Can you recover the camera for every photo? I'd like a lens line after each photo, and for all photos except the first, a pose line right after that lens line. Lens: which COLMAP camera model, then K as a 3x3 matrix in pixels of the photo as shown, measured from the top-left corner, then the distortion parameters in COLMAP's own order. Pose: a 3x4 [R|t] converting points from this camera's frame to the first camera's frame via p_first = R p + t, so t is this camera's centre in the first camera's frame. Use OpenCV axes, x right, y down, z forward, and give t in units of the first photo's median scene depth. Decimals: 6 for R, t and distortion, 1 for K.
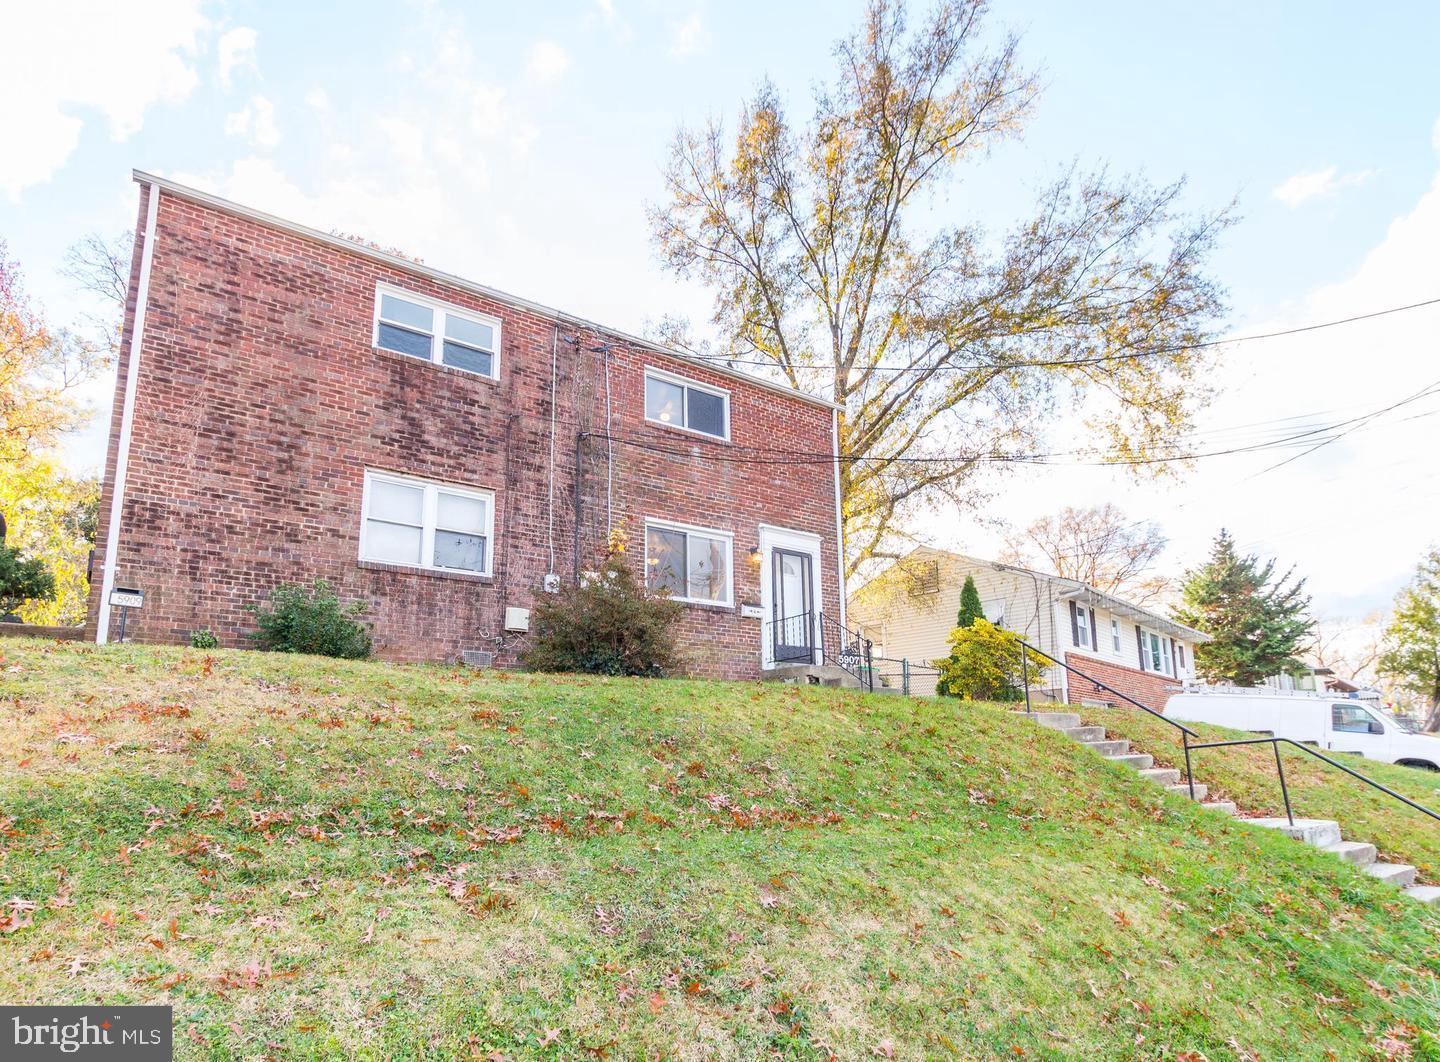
lens RADIAL K [[979.1, 0, 720.0], [0, 979.1, 531.0], [0, 0, 1]] dist [0.037847, -0.000488]
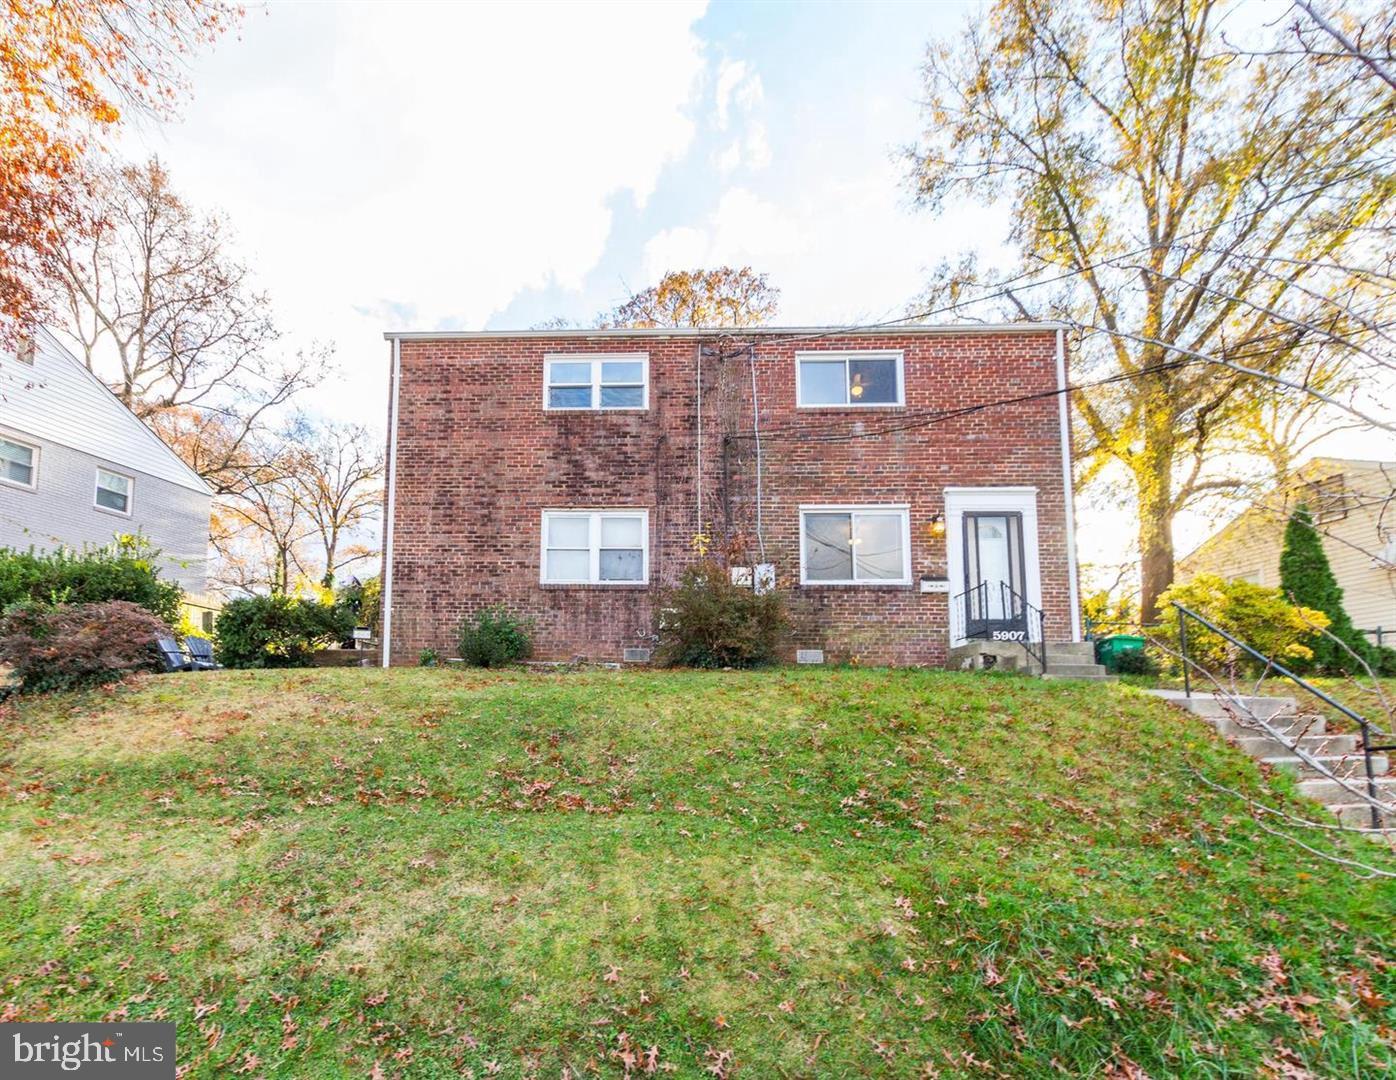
lens RADIAL K [[1099.1, 0, 698.0], [0, 1099.1, 540.0], [0, 0, 1]] dist [0.026848, 0.004585]
pose [[0.691042, -0.101551, -0.715646, 0.737248], [0.157355, 0.987471, 0.011822, -0.009973], [0.705479, -0.120780, 0.698364, 0.141390]]
